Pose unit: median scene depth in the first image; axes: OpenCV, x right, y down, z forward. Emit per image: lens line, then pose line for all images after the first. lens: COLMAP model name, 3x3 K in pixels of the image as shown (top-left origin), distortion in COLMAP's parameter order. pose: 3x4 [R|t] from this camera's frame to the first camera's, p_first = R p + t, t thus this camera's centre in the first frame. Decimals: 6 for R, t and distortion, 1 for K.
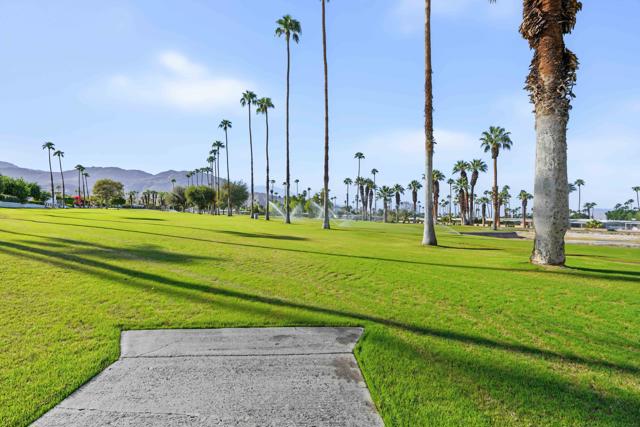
lens RADIAL K [[291.3, 0, 320.5], [0, 291.3, 212.6], [0, 0, 1]] dist [-0.016569, 0.003938]
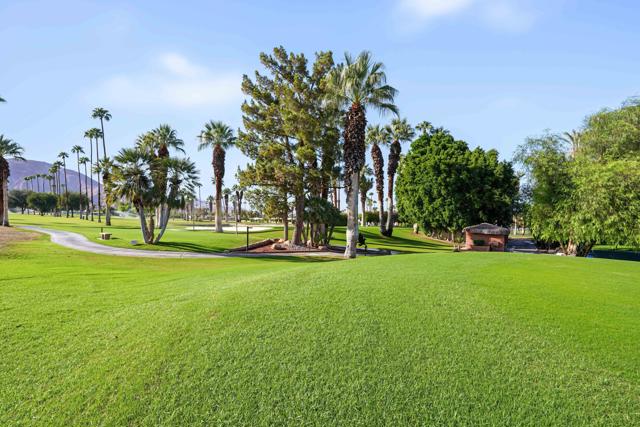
lens RADIAL K [[291.3, 0, 319.4], [0, 291.3, 214.9], [0, 0, 1]] dist [-0.016569, 0.003938]
pose [[0.929982, 0.001065, 0.367604, 0.213901], [-0.002275, 0.999993, 0.002858, -0.004628], [-0.367599, -0.003494, 0.929978, -0.524337]]
